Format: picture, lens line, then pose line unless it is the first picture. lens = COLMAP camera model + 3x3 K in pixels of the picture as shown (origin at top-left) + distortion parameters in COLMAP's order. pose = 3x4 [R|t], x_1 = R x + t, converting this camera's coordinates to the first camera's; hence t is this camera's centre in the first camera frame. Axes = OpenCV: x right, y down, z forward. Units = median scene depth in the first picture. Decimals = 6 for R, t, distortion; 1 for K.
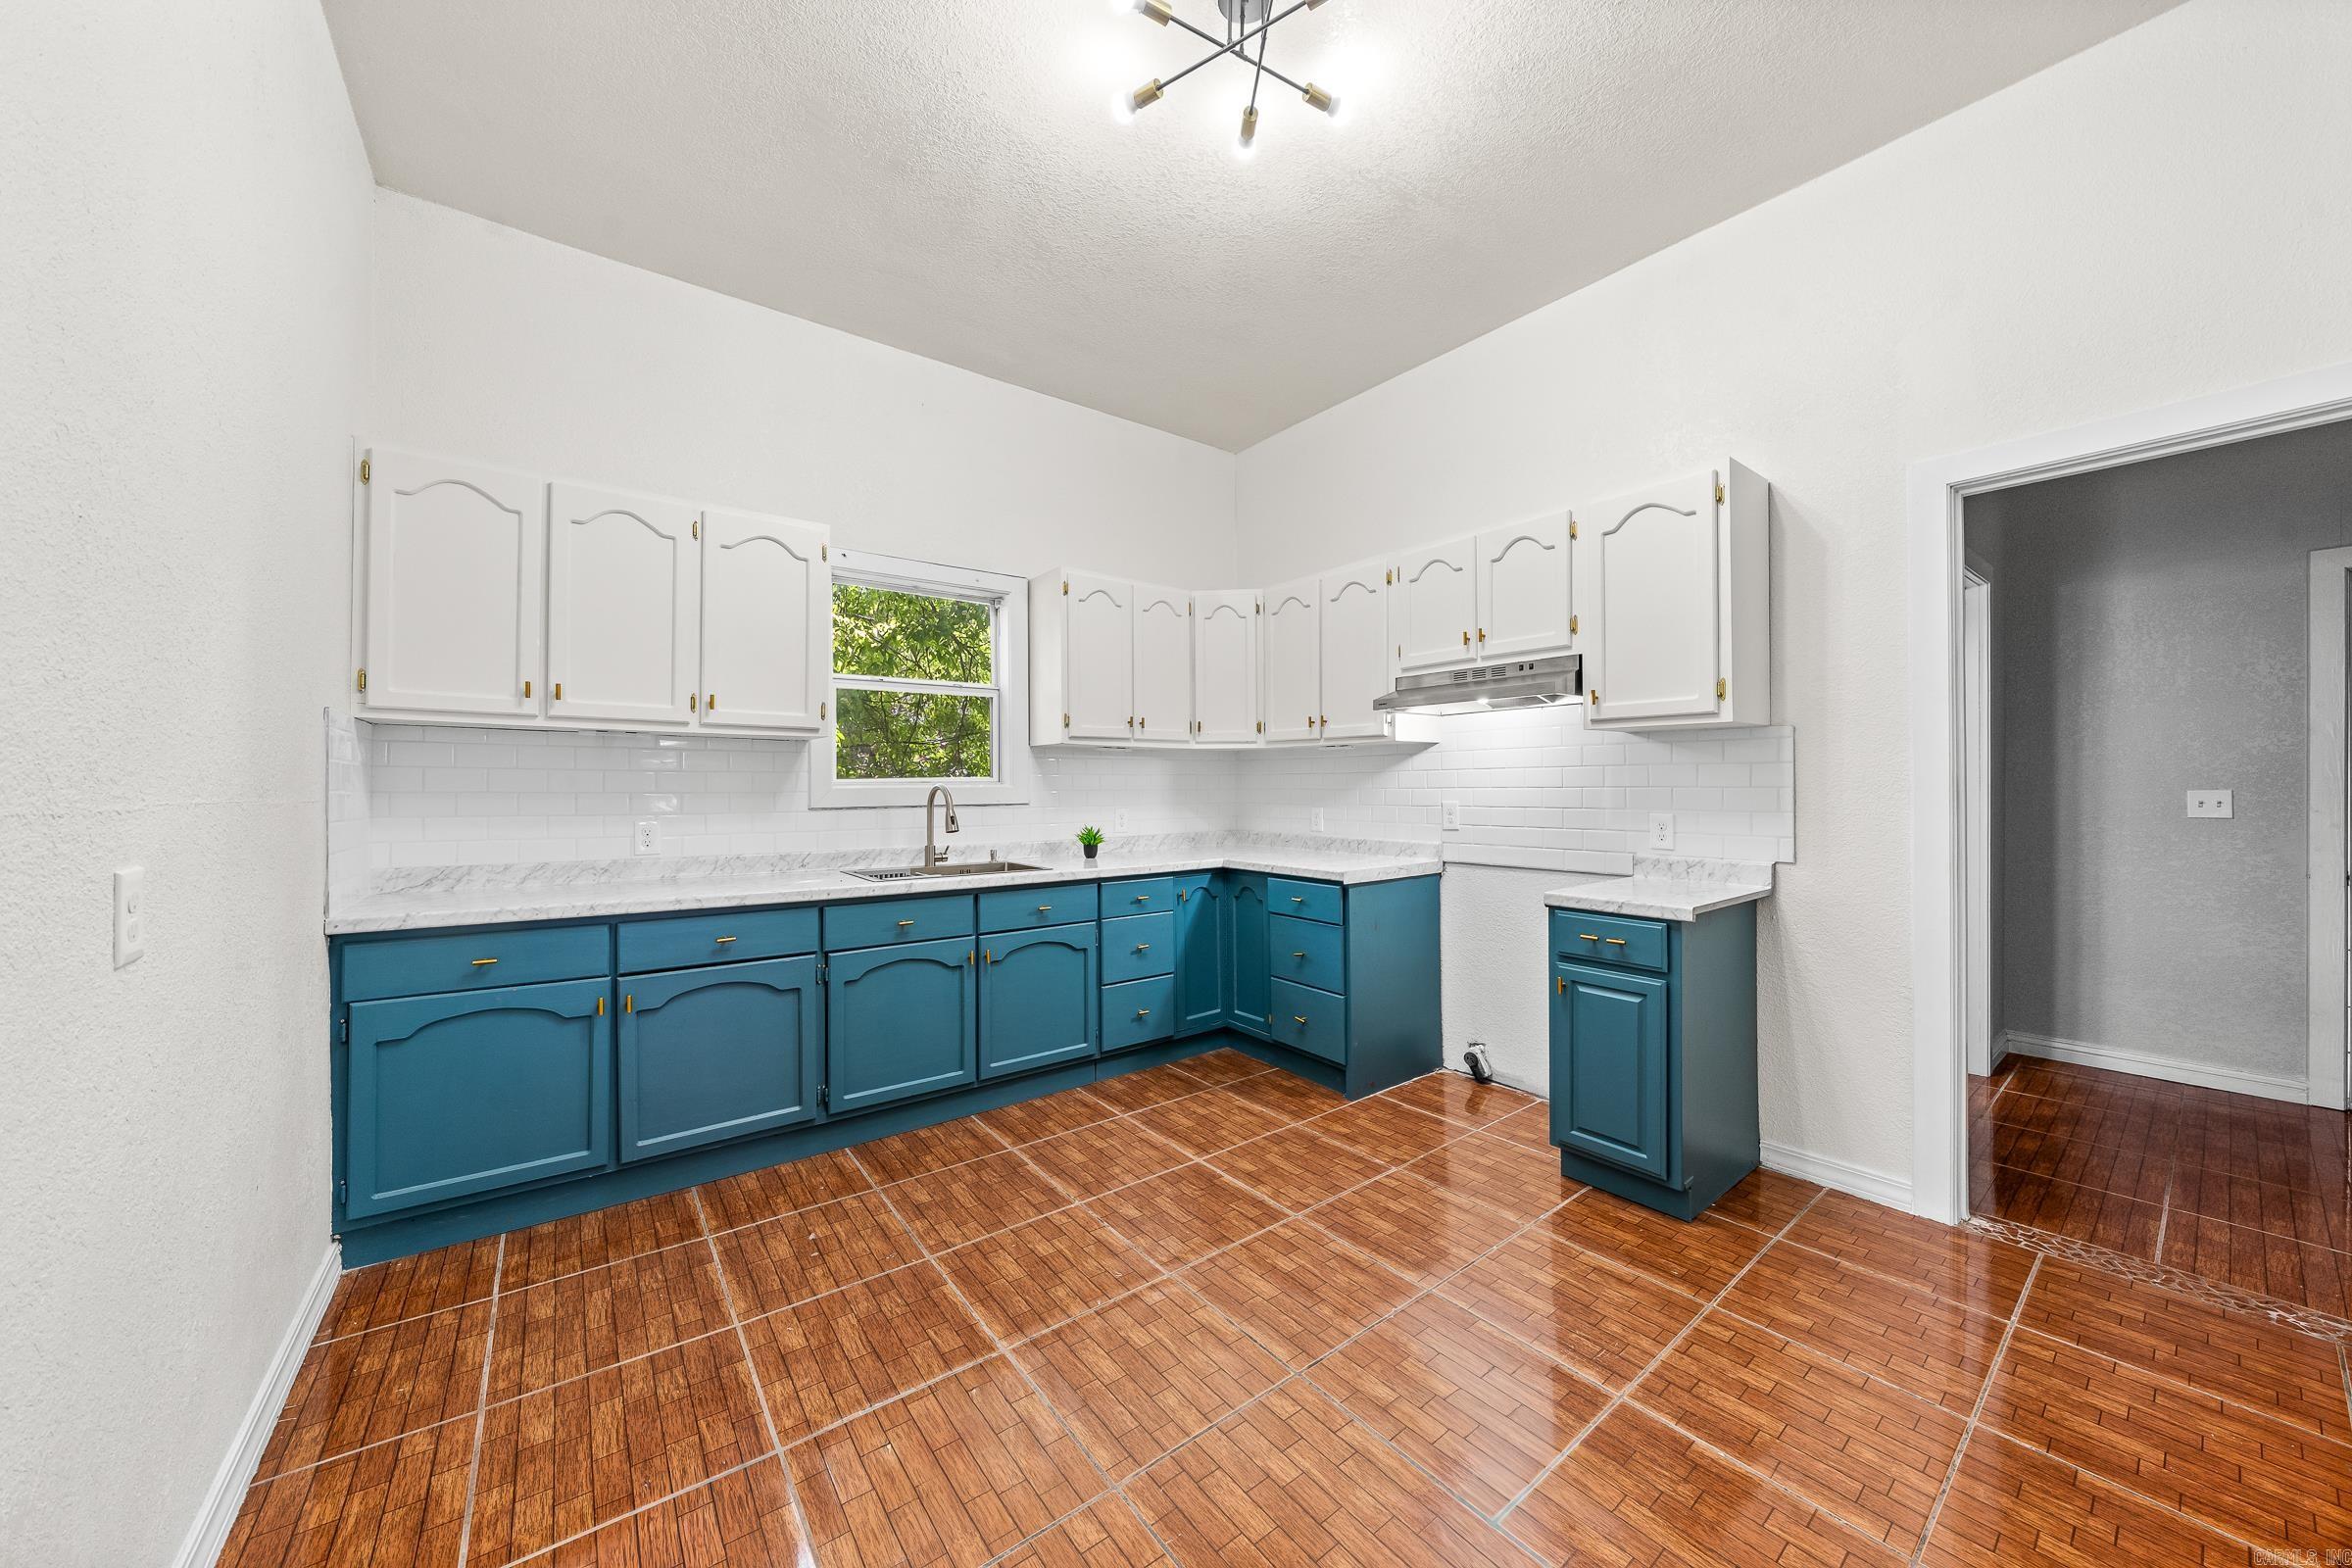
lens RADIAL K [[822.9, 0, 1184.1], [0, 822.9, 771.4], [0, 0, 1]] dist [0.001182, 0.000133]
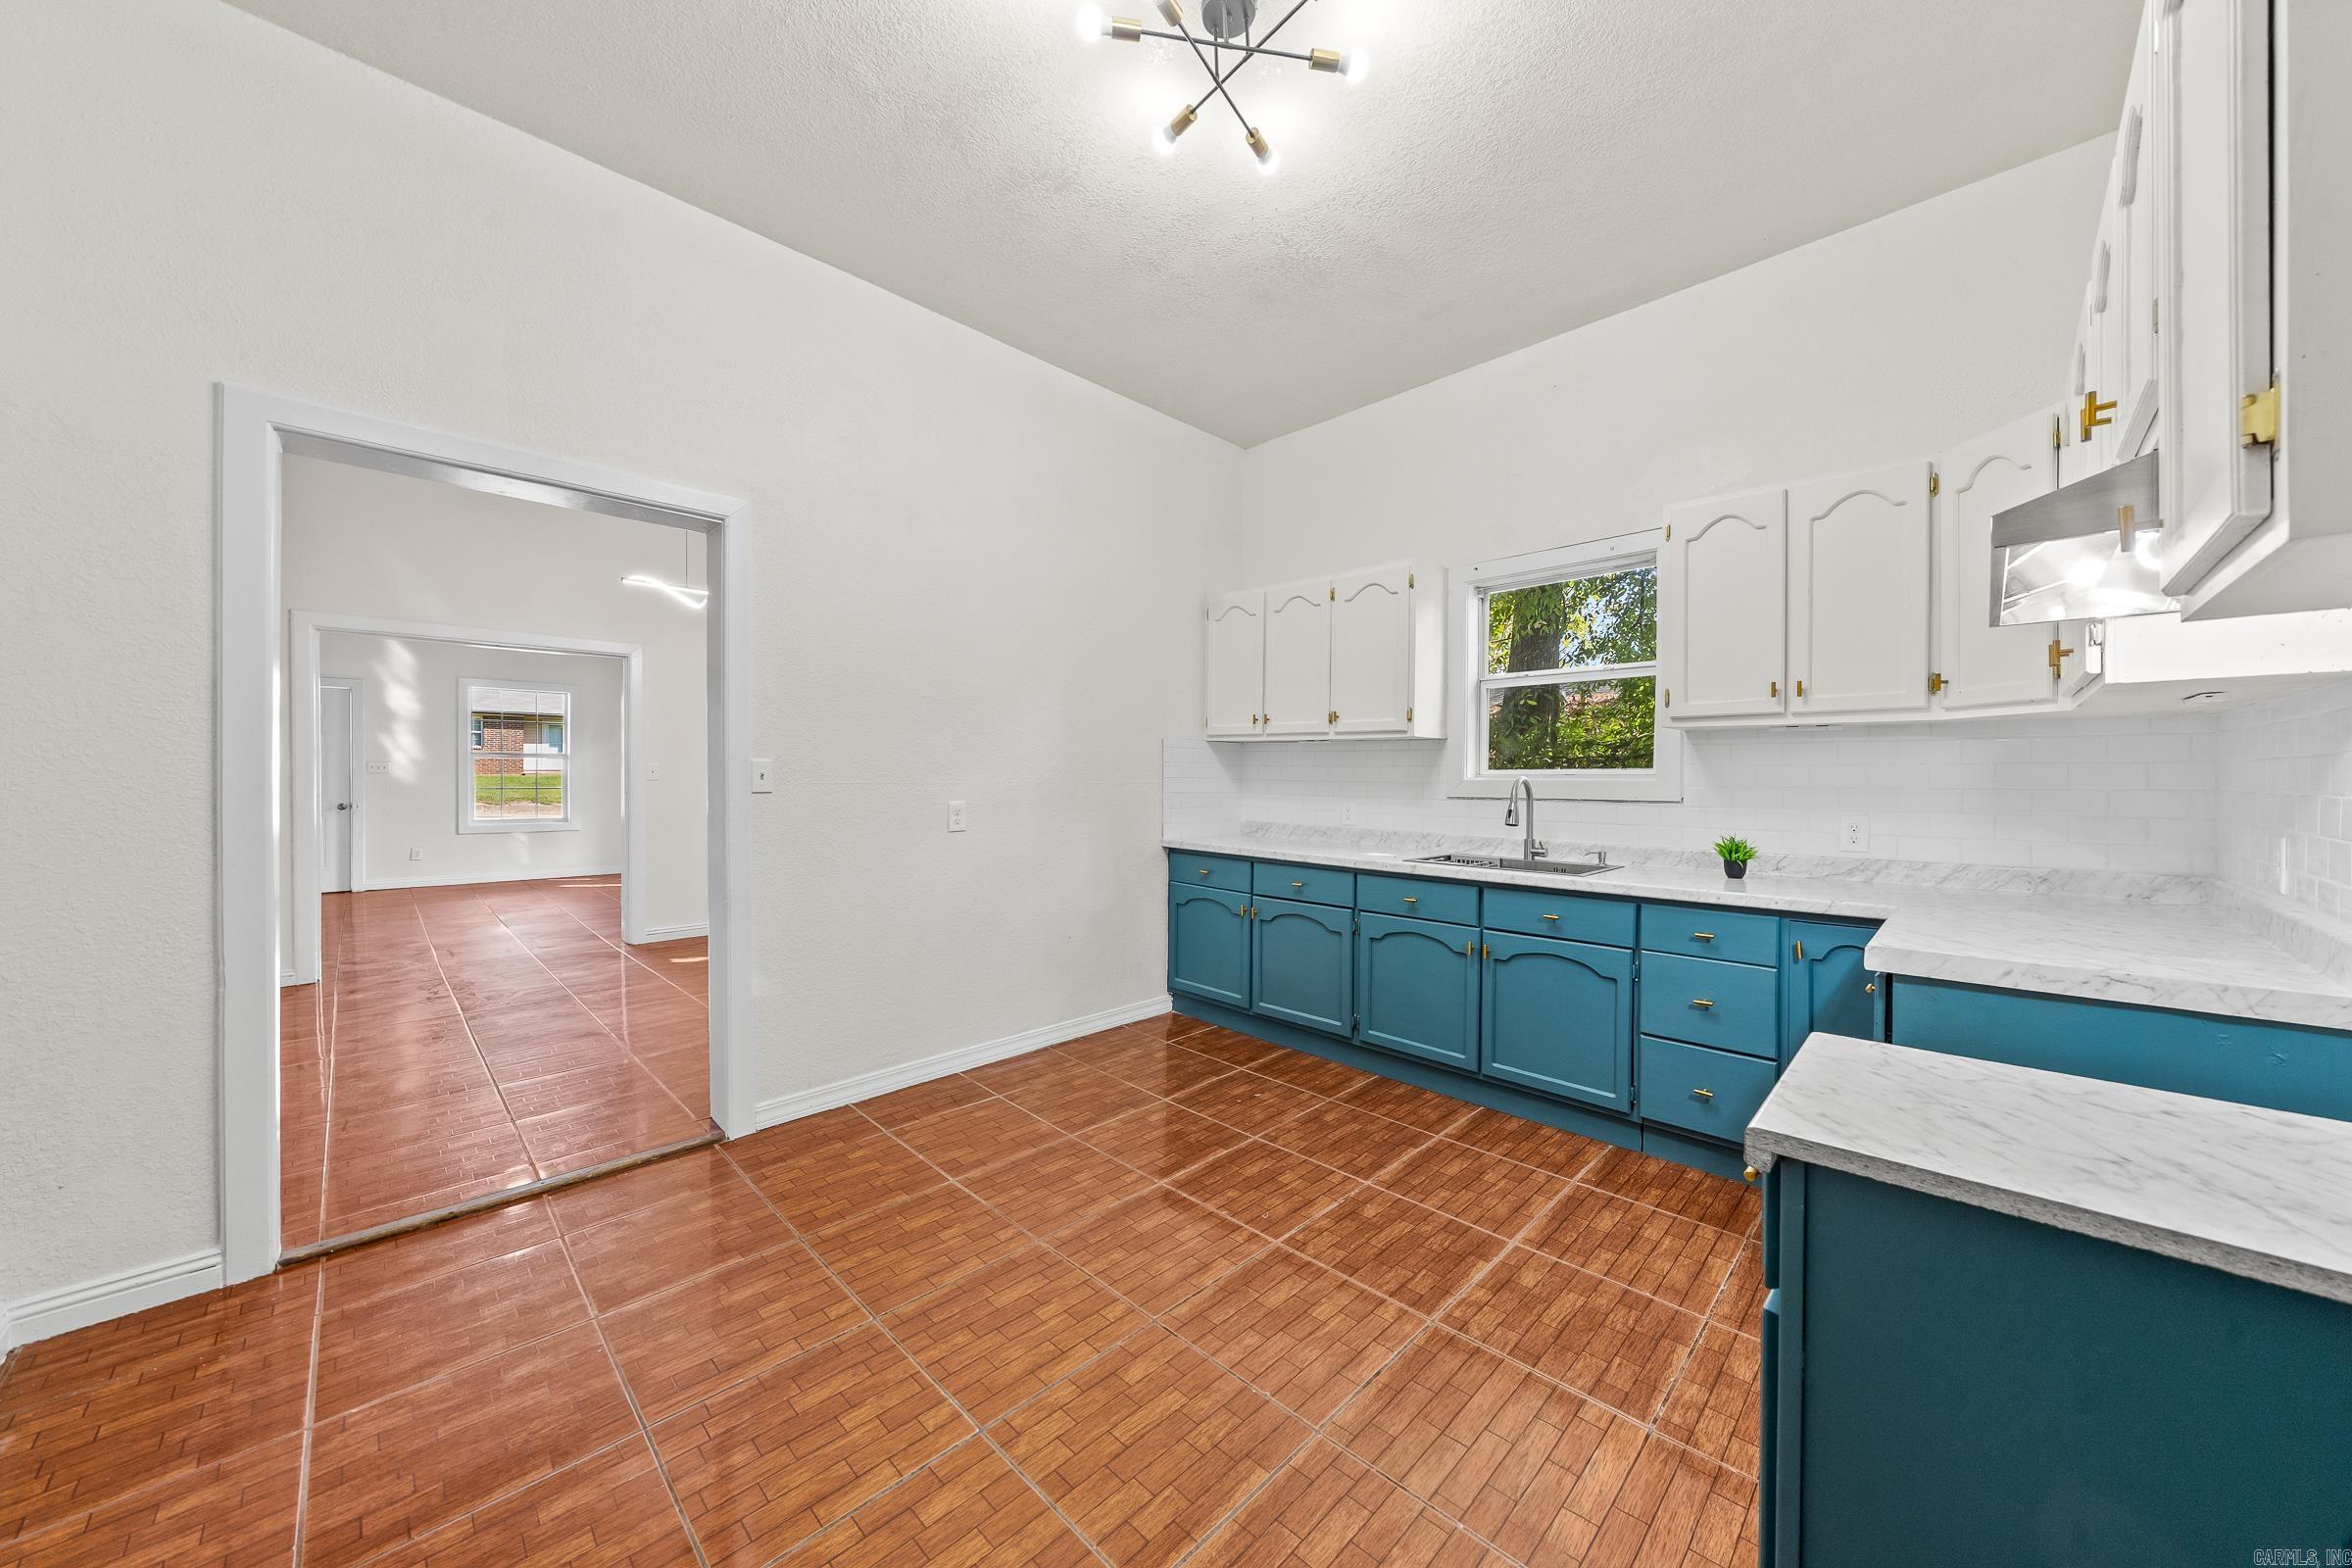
lens RADIAL K [[822.9, 0, 1195.0], [0, 822.9, 786.5], [0, 0, 1]] dist [0.001182, 0.000133]
pose [[0.139901, 0.015894, -0.990038, 0.717493], [0.009195, 0.999807, 0.017350, 0.006848], [0.990123, -0.011531, 0.139728, 0.543943]]
